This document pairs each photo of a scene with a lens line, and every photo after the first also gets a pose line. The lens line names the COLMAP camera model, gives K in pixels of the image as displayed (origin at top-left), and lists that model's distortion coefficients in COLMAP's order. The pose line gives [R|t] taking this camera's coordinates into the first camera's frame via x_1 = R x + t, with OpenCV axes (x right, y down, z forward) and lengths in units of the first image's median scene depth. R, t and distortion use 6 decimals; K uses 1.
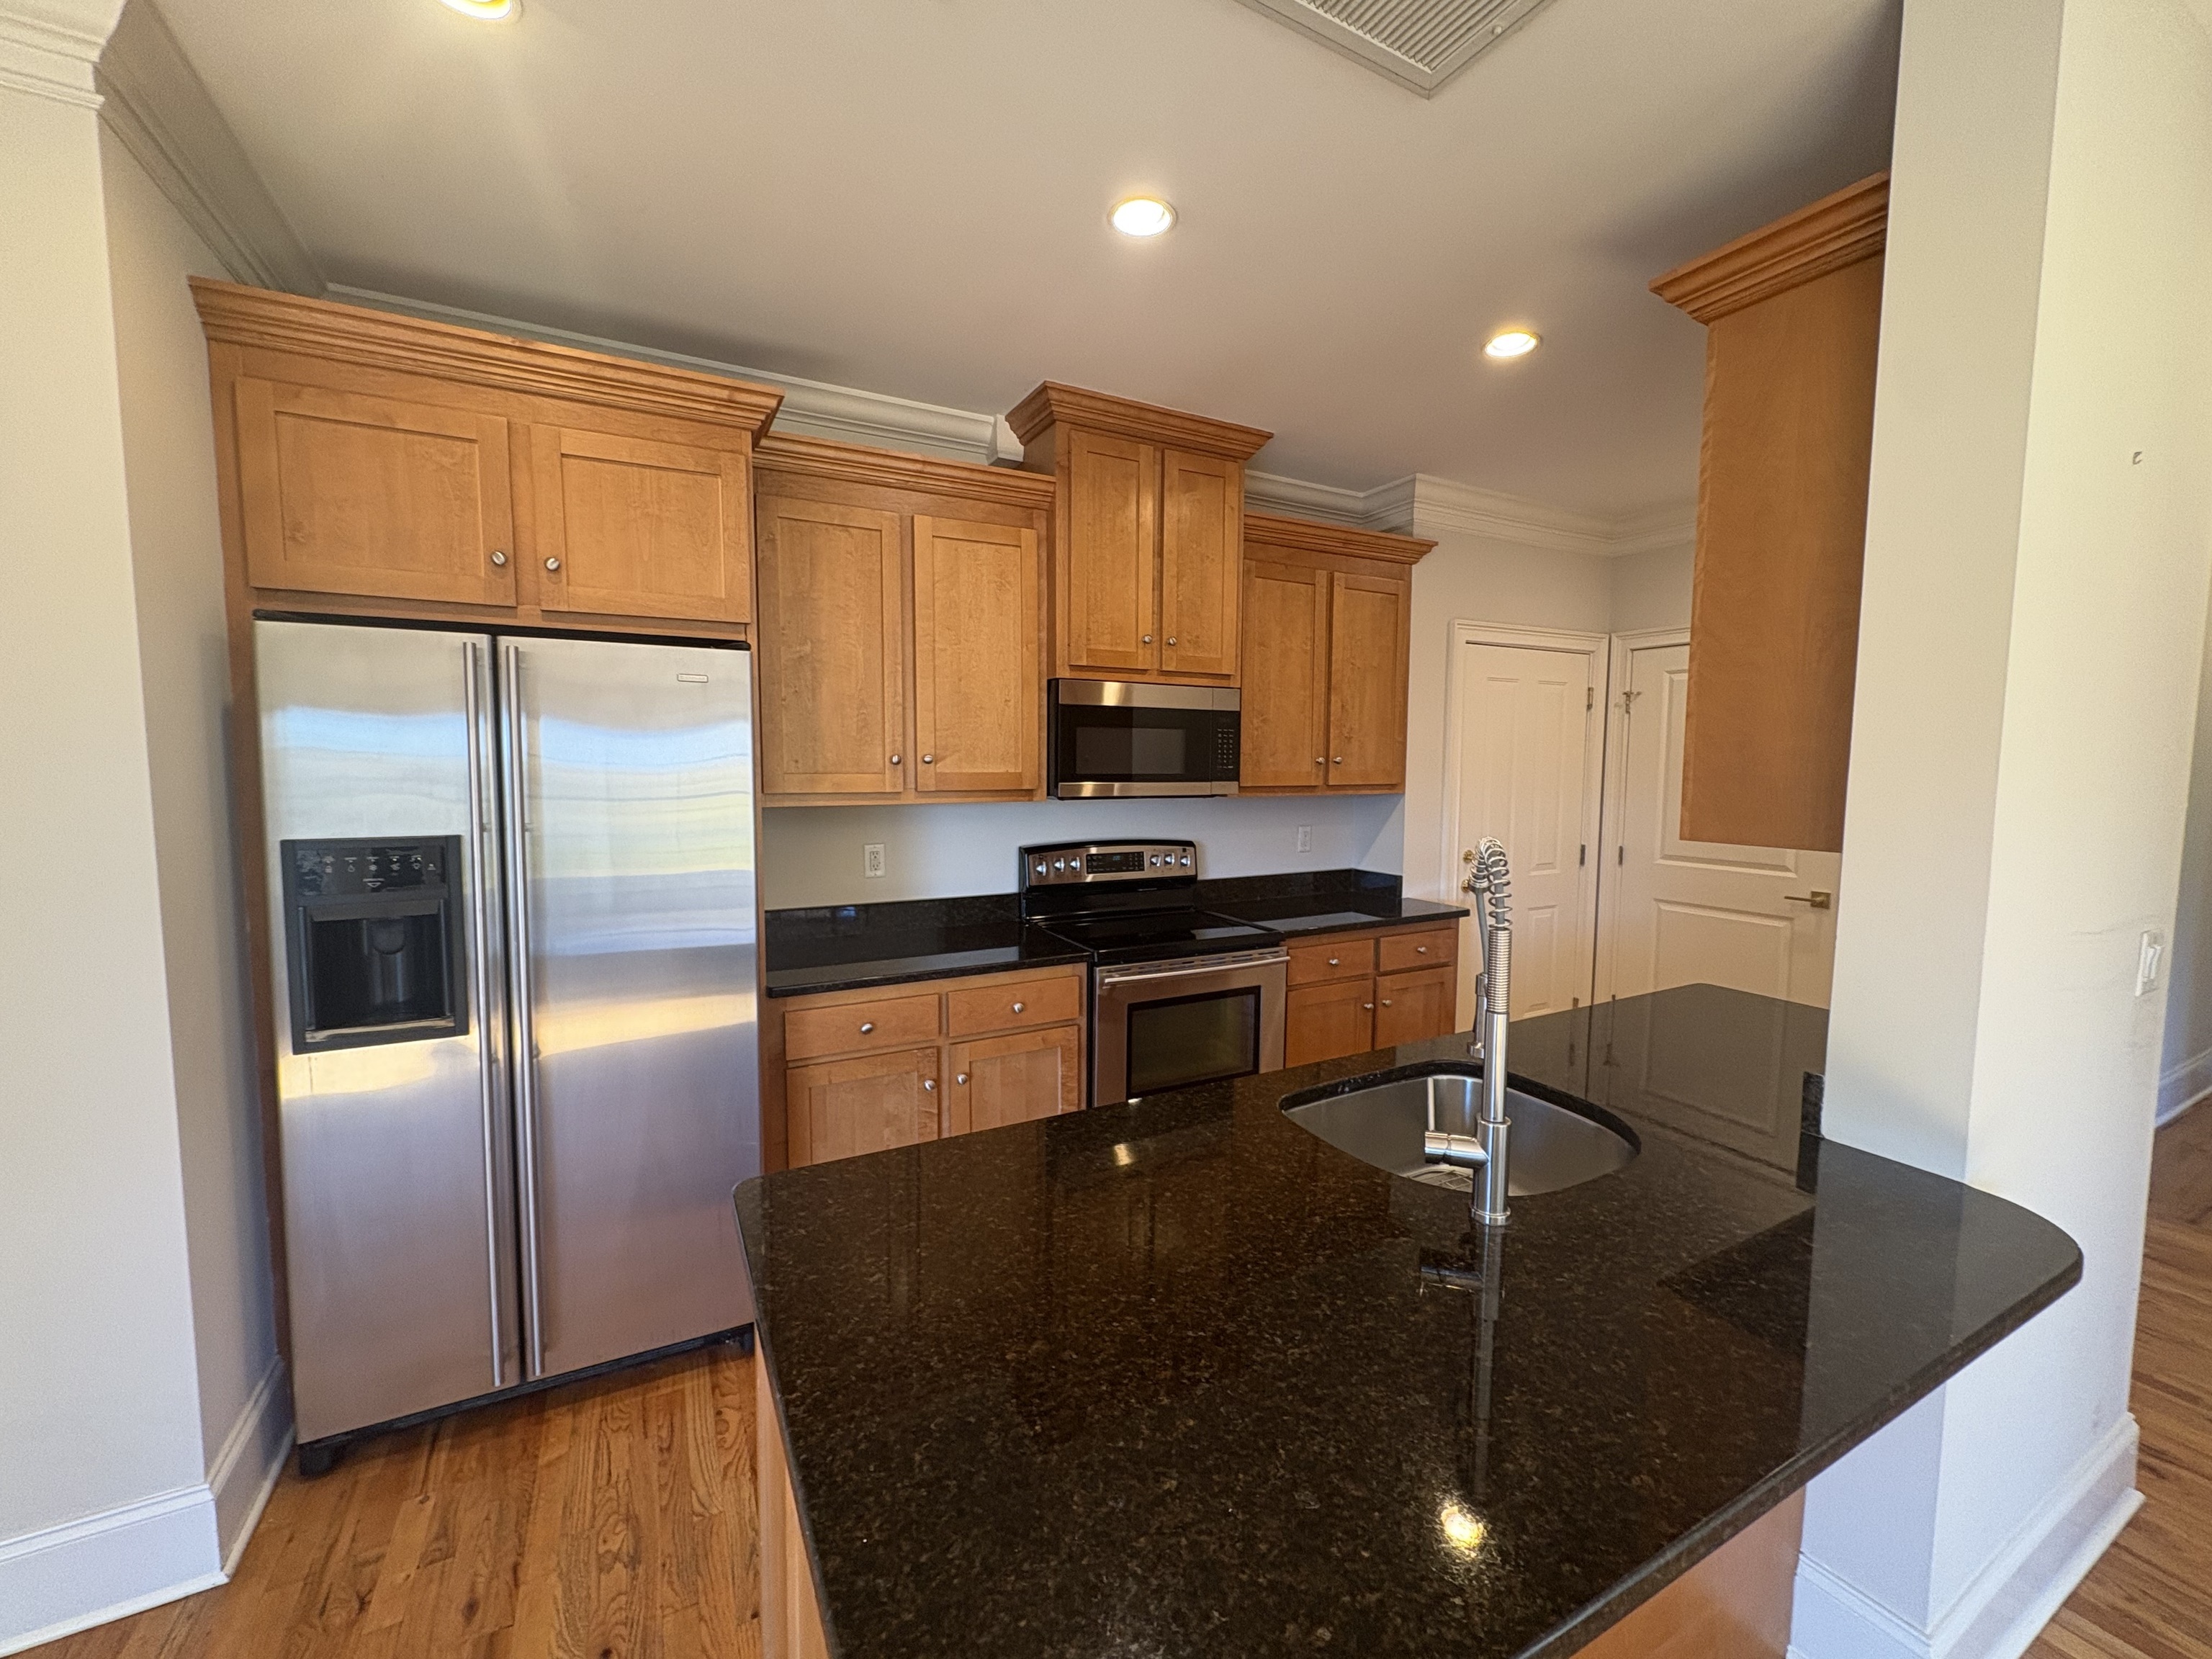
lens RADIAL K [[879.7, 0, 1101.1], [0, 879.7, 826.4], [0, 0, 1]] dist [0.001674, 0.000595]
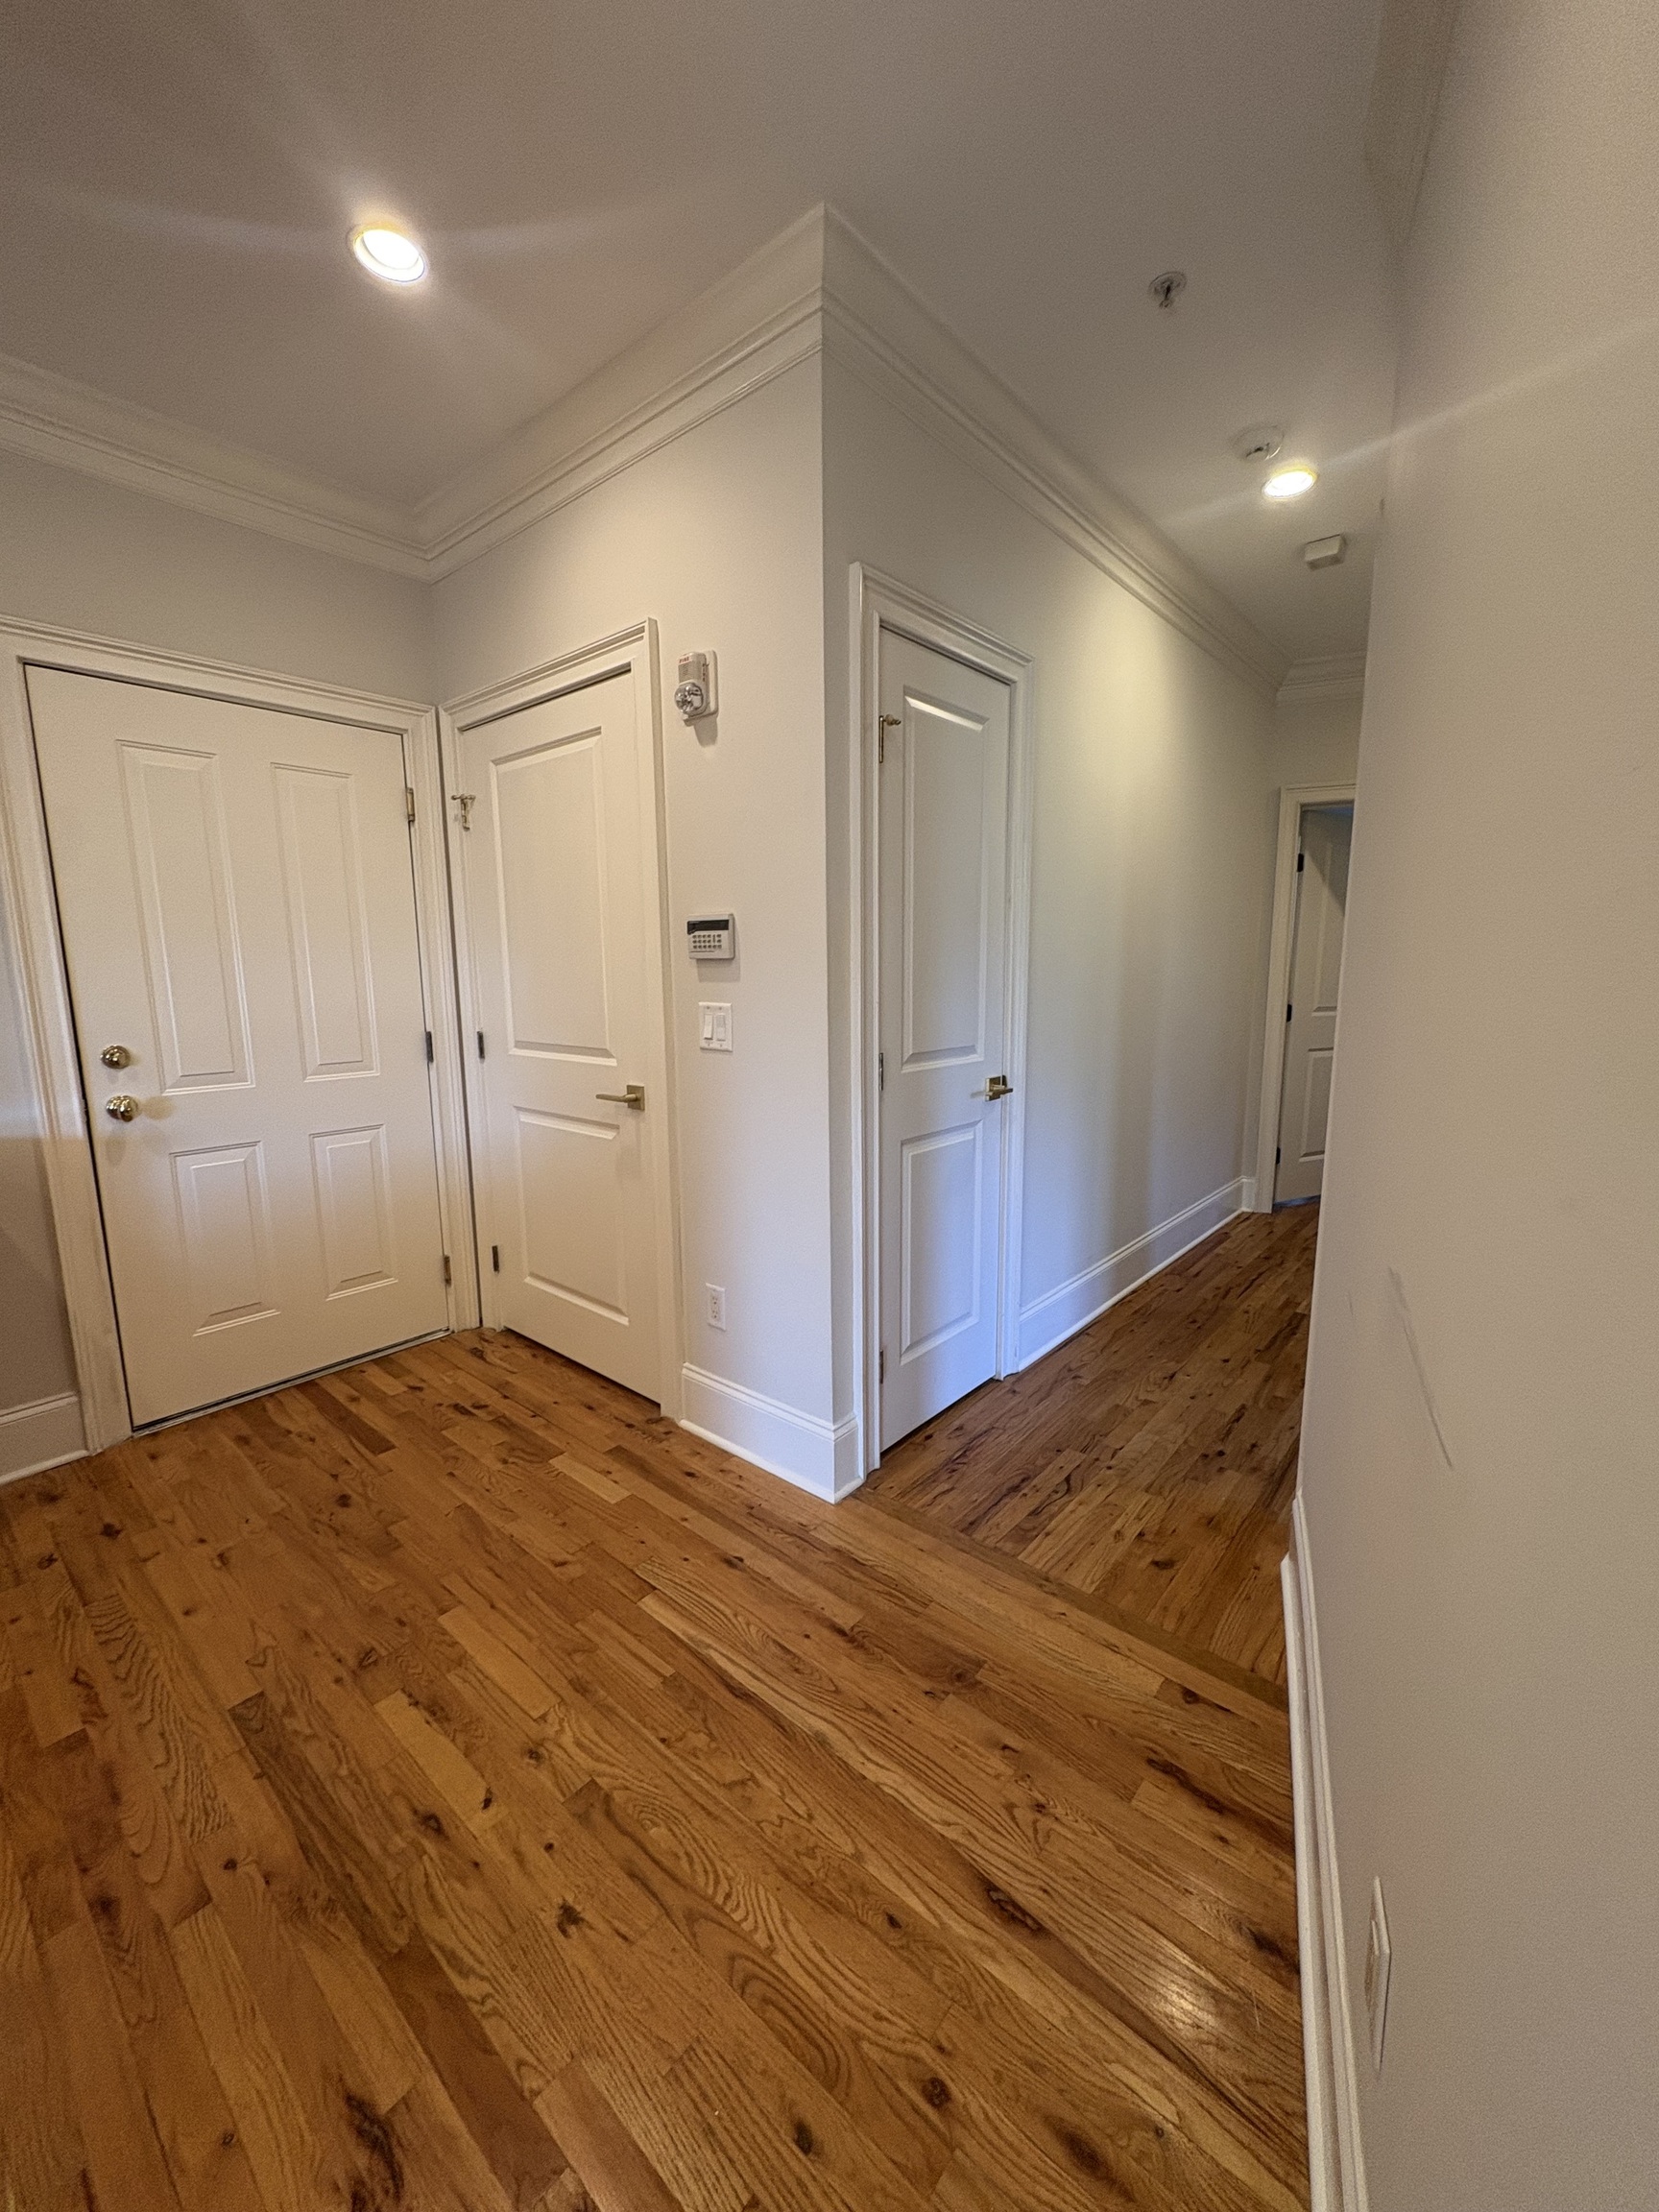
lens RADIAL K [[879.7, 0, 835.8], [0, 879.7, 1103.1], [0, 0, 1]] dist [0.001674, 0.000595]
pose [[0.933057, -0.066375, 0.353551, 0.628213], [0.037934, 0.995505, 0.086784, 0.030648], [-0.357722, -0.067563, 0.931381, 0.276638]]
